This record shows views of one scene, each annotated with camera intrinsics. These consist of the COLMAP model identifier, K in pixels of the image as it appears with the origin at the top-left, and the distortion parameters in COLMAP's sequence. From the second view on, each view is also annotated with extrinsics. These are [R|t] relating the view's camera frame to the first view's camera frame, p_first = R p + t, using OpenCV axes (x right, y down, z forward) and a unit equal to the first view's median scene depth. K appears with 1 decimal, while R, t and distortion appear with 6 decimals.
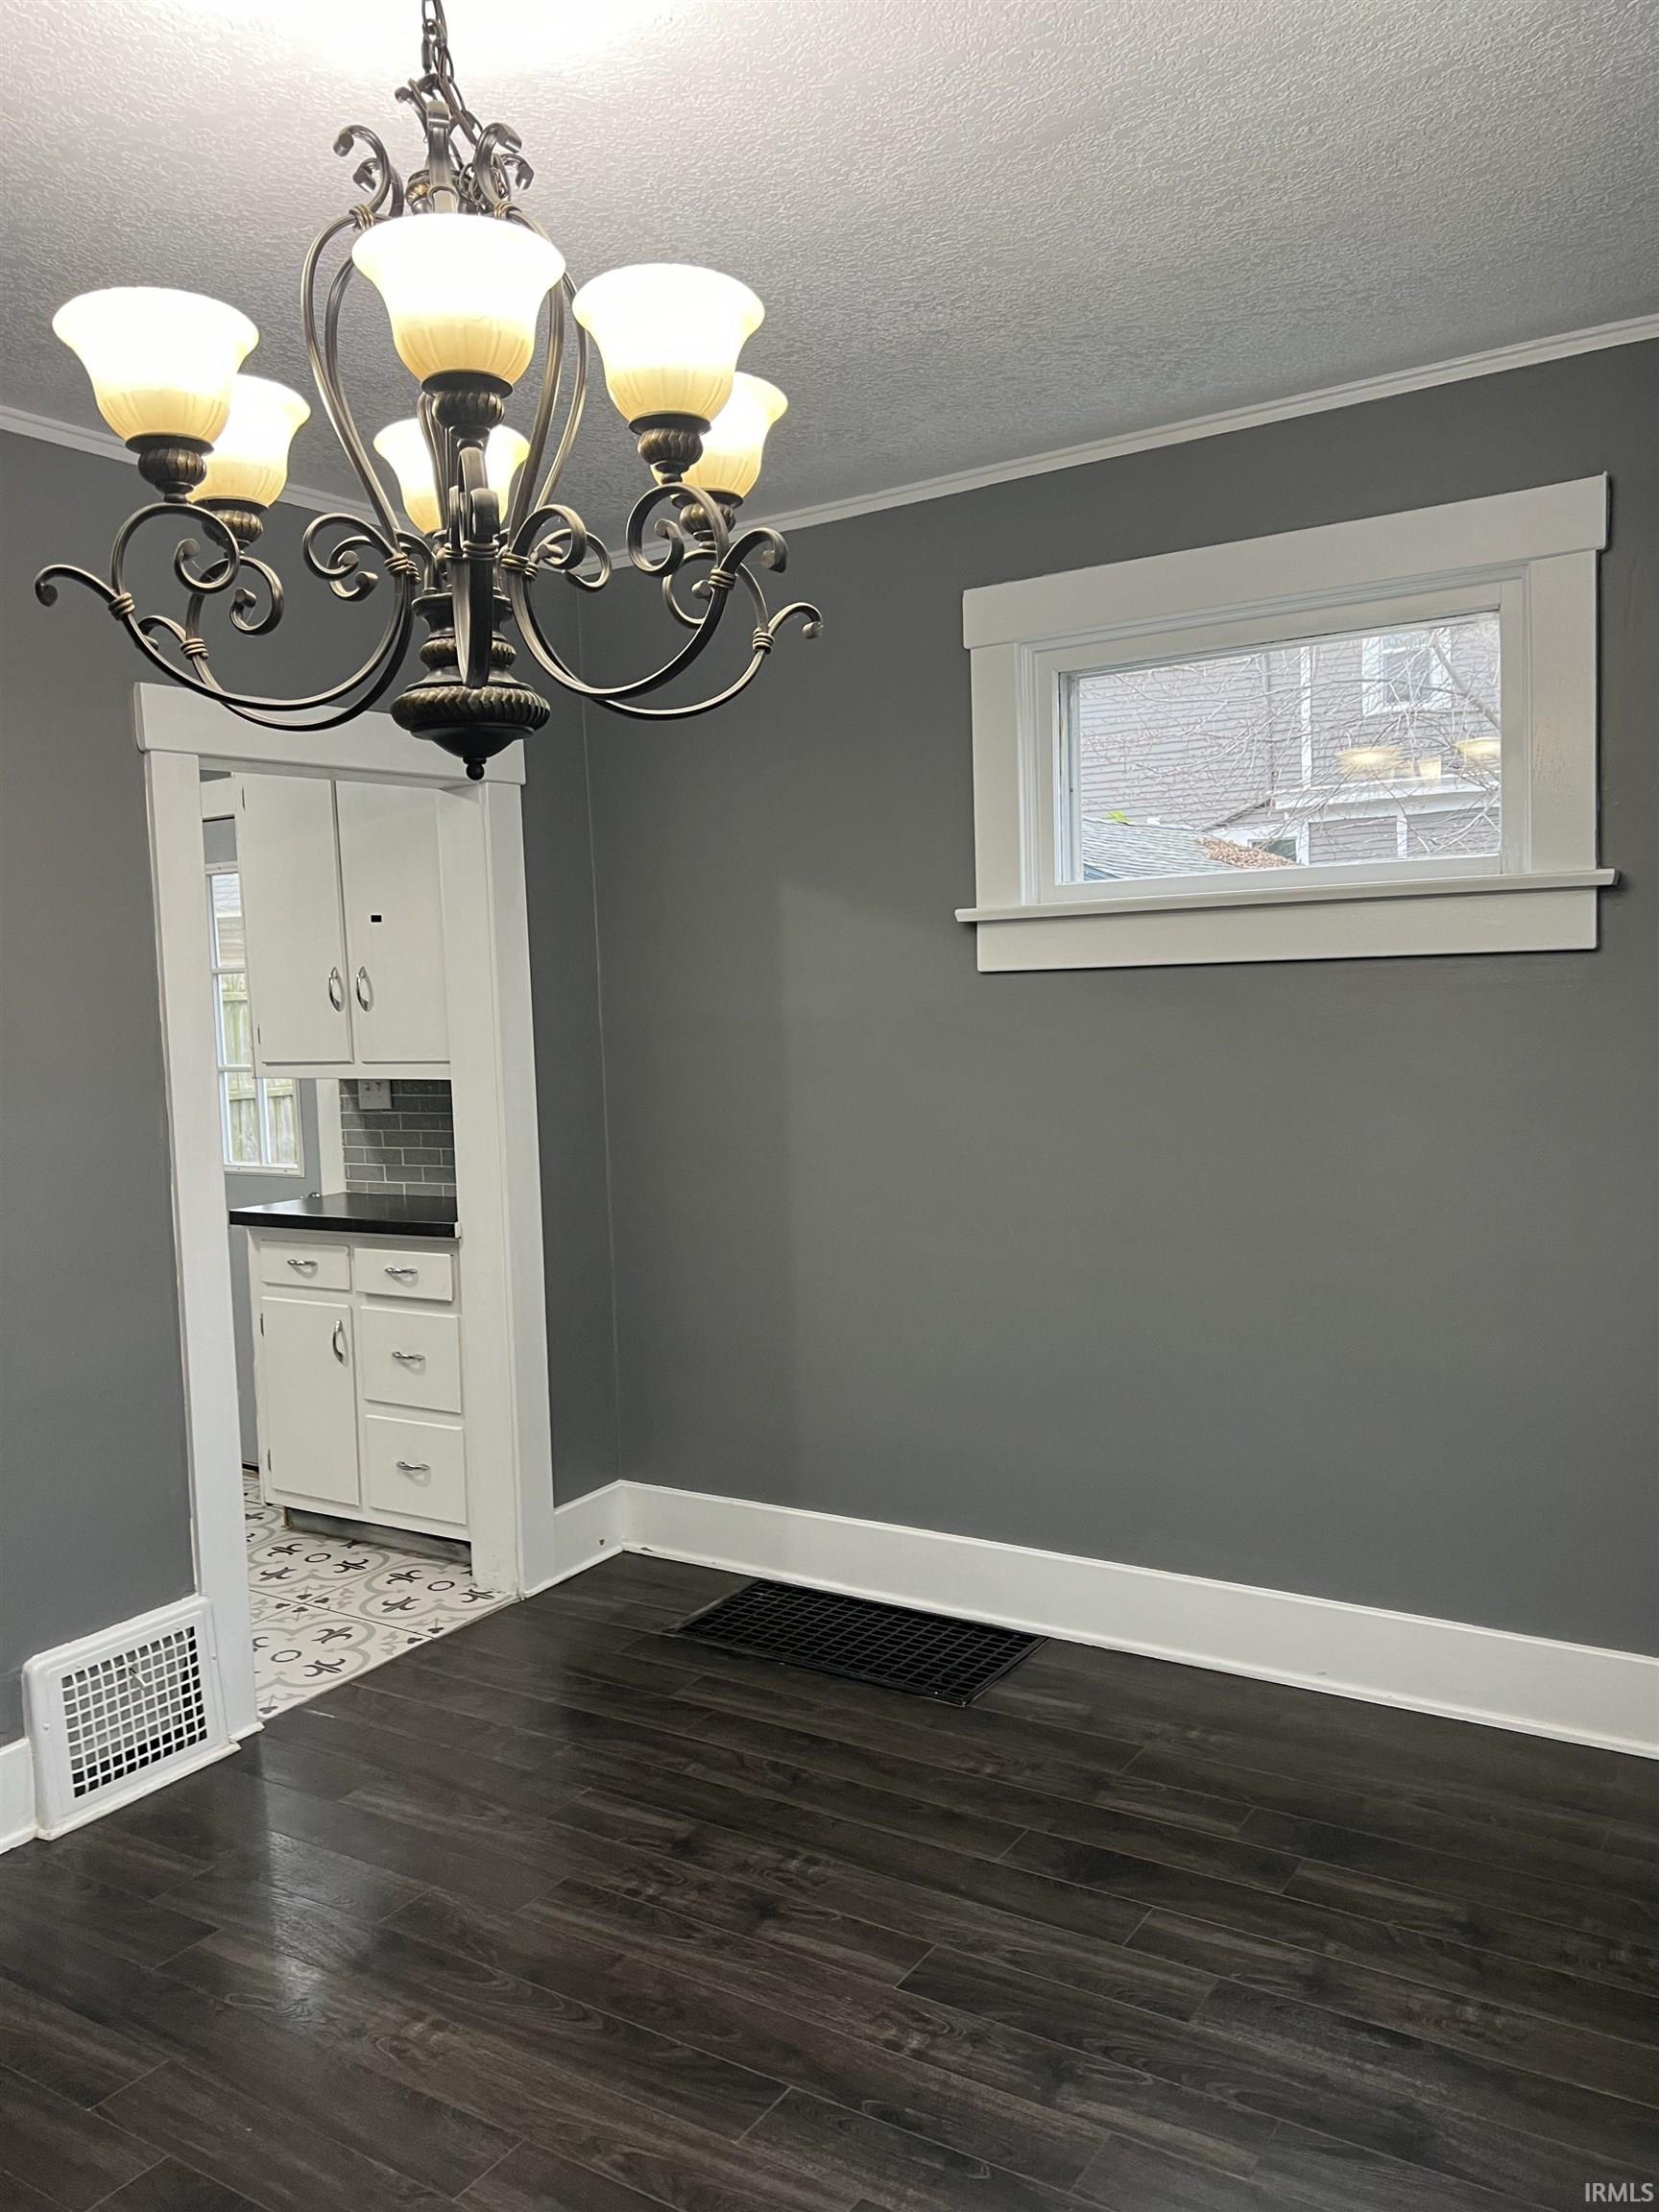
lens RADIAL K [[1659.6, 0, 836.7], [0, 1659.6, 1119.8], [0, 0, 1]] dist [0.059338, -0.067380]
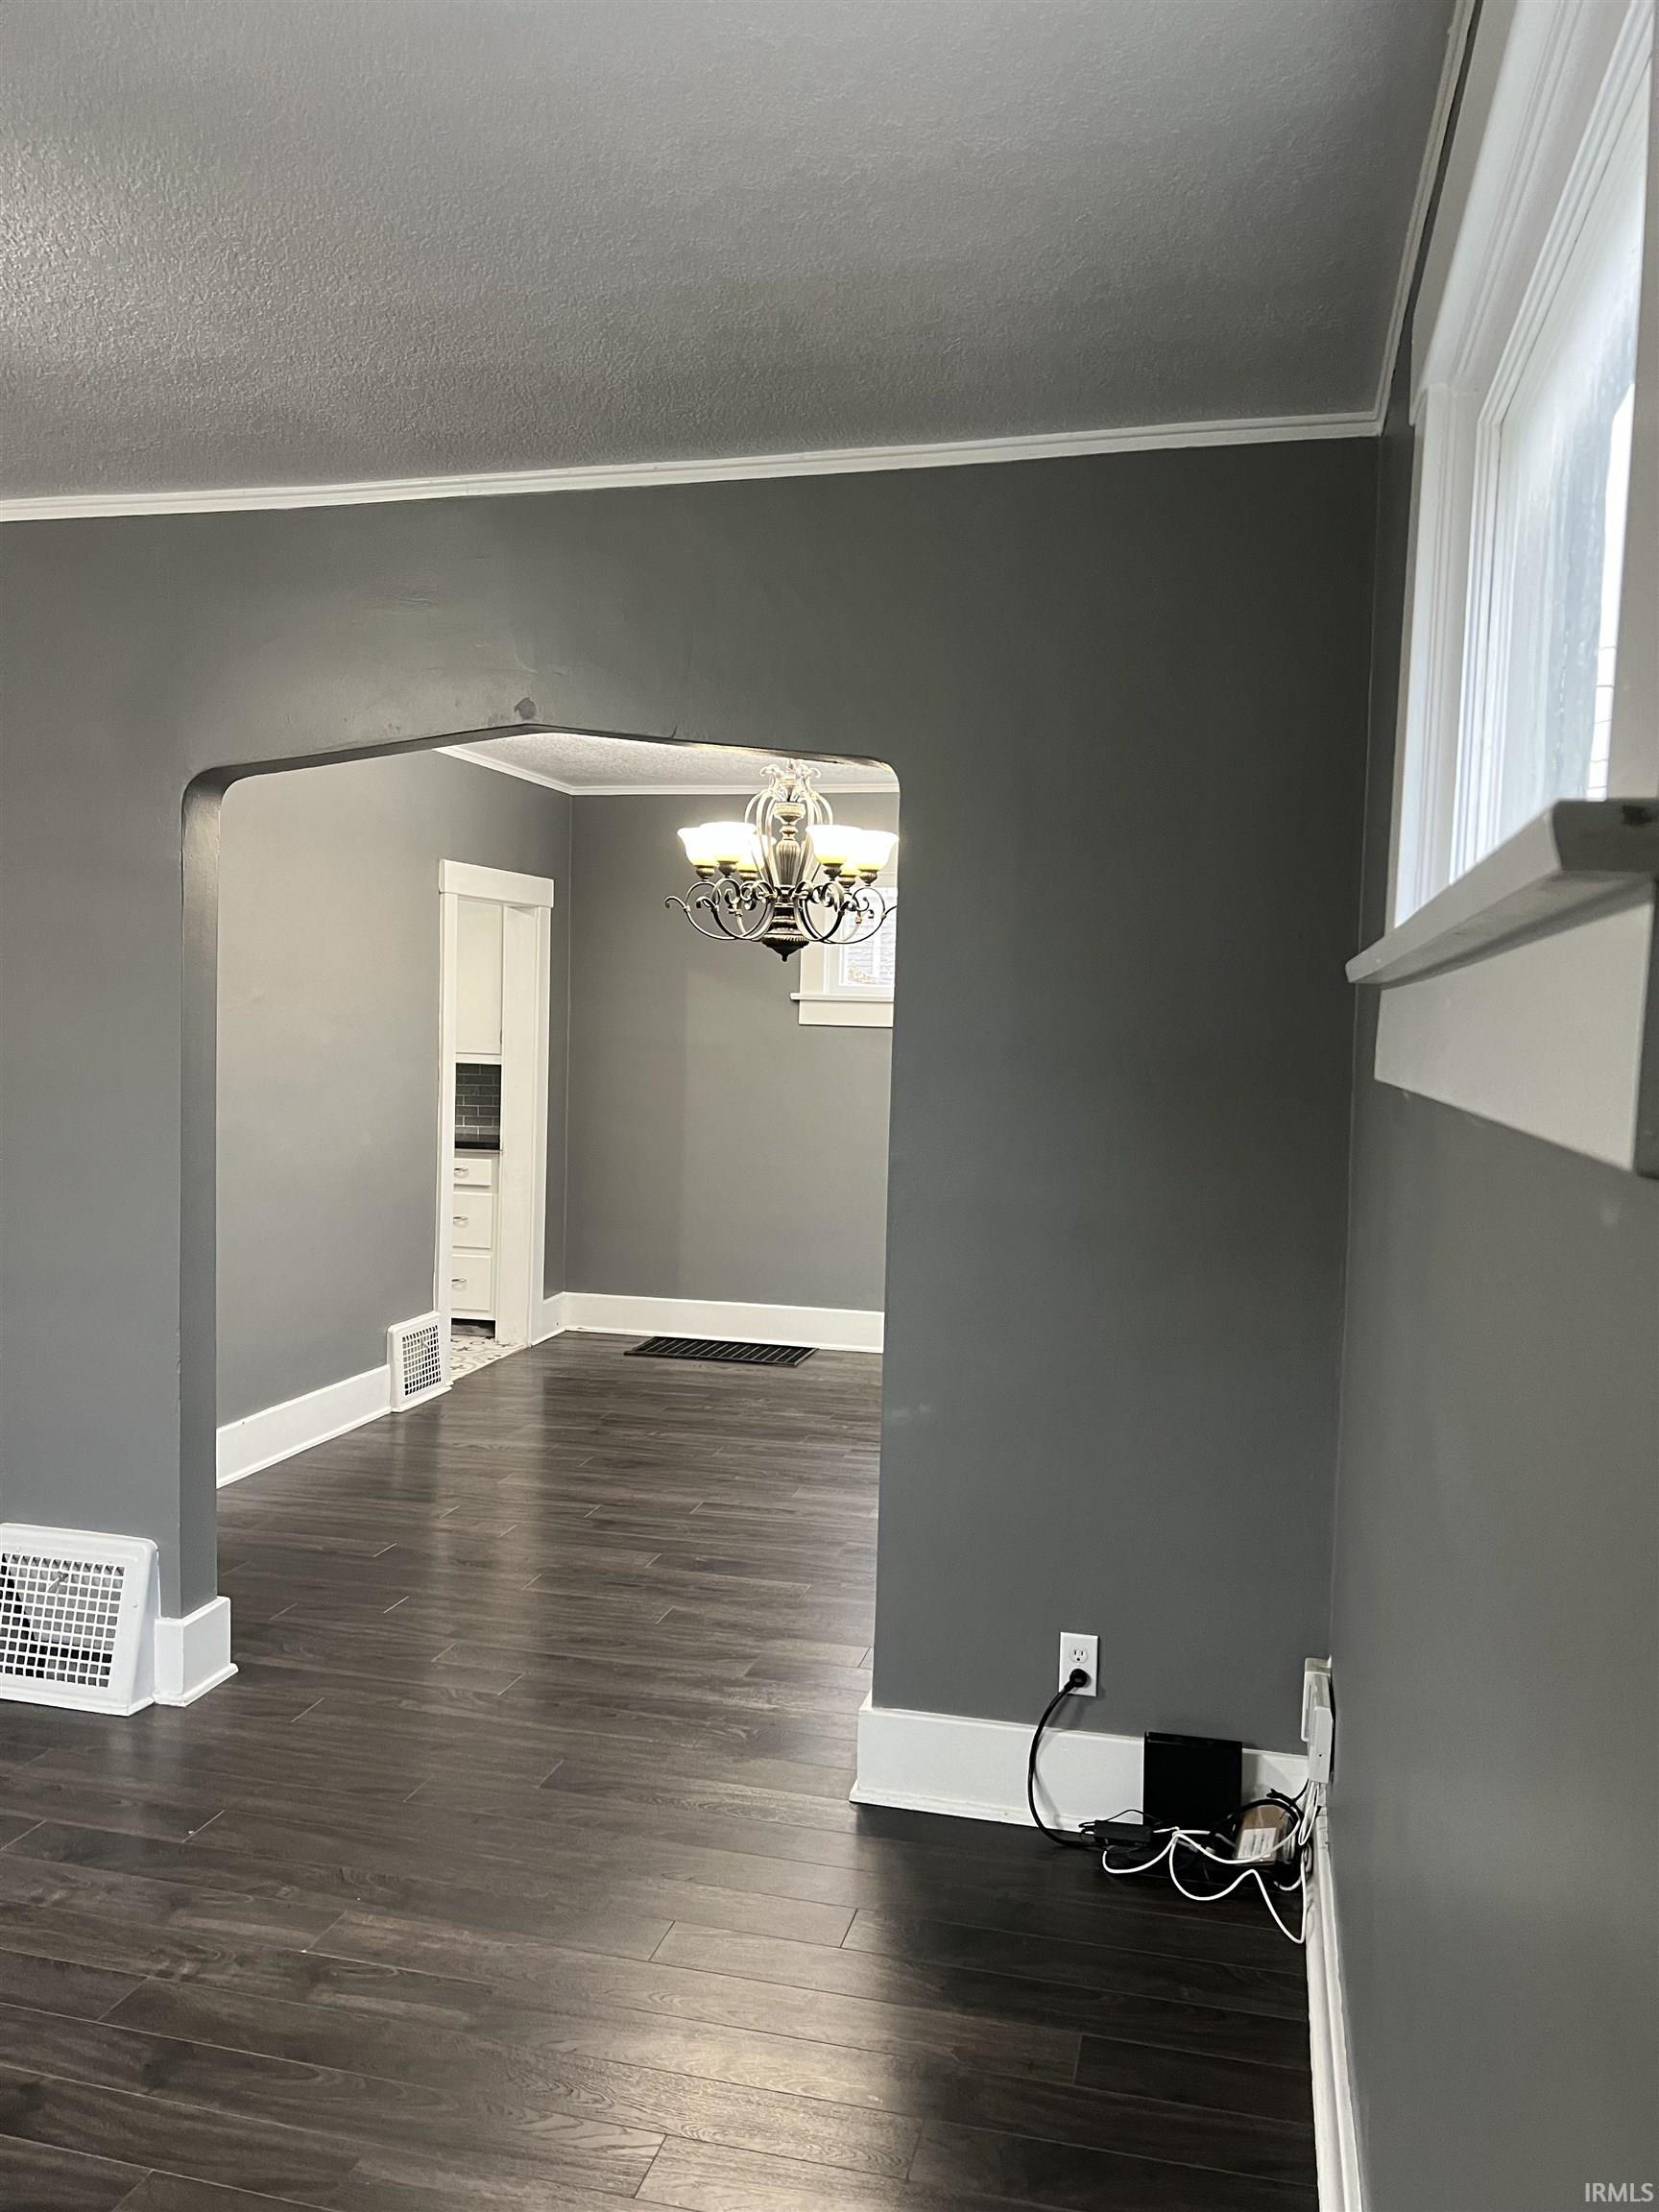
lens RADIAL K [[1670.4, 0, 850.5], [0, 1670.4, 1107.3], [0, 0, 1]] dist [0.077060, -0.080764]
pose [[0.939748, 0.046944, 0.338629, -0.655698], [-0.036378, 0.998635, -0.037485, 0.106044], [-0.339926, 0.022908, 0.940173, -1.142442]]
